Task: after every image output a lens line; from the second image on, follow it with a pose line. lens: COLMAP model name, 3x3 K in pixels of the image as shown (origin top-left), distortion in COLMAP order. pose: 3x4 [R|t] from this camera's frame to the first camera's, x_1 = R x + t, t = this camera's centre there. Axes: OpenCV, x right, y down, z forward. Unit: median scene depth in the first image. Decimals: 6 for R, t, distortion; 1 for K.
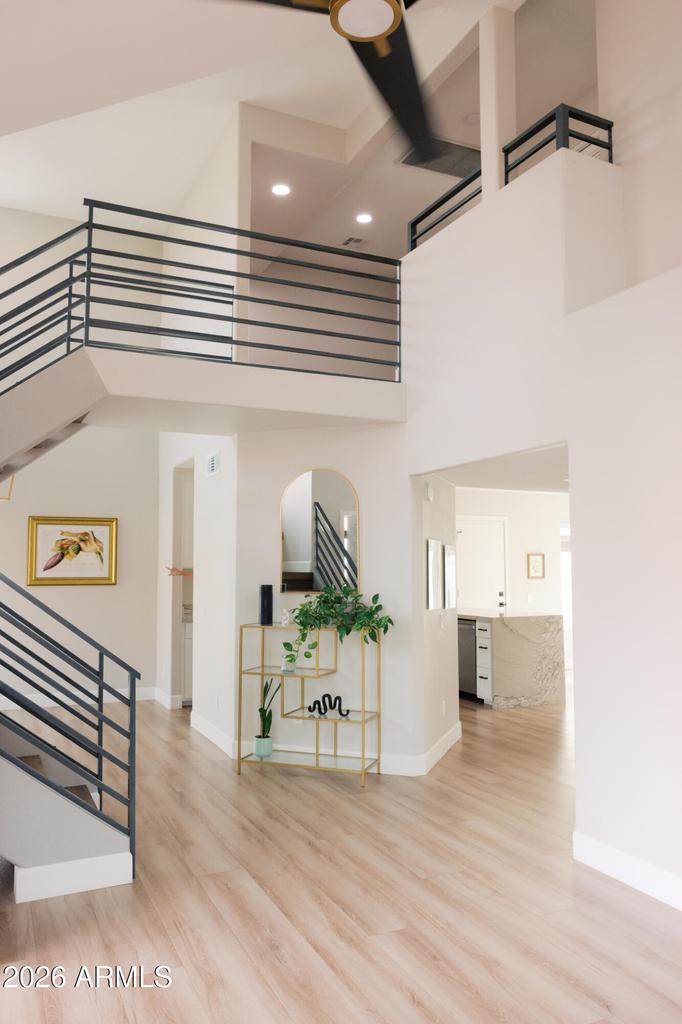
lens RADIAL K [[761.6, 0, 342.0], [0, 761.6, 512.5], [0, 0, 1]] dist [-0.043648, -0.004162]
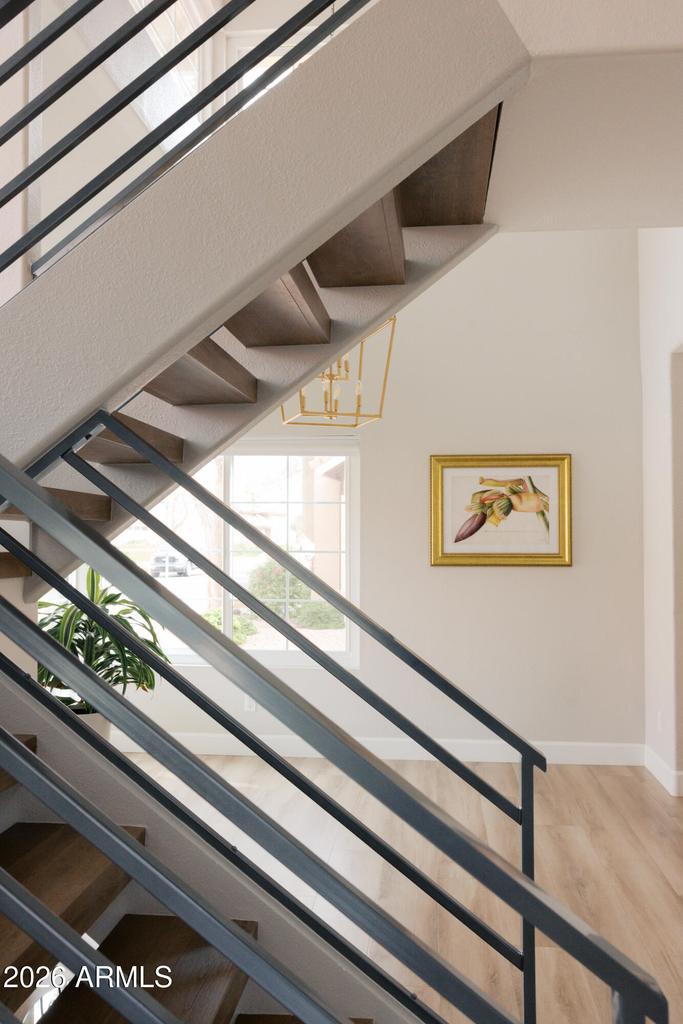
lens RADIAL K [[923.8, 0, 340.8], [0, 923.8, 511.0], [0, 0, 1]] dist [0.014231, 0.004443]
pose [[0.858598, -0.013874, -0.512462, -0.083736], [0.034463, 0.998934, 0.030698, 0.024423], [0.511490, -0.044018, 0.858161, 0.295428]]
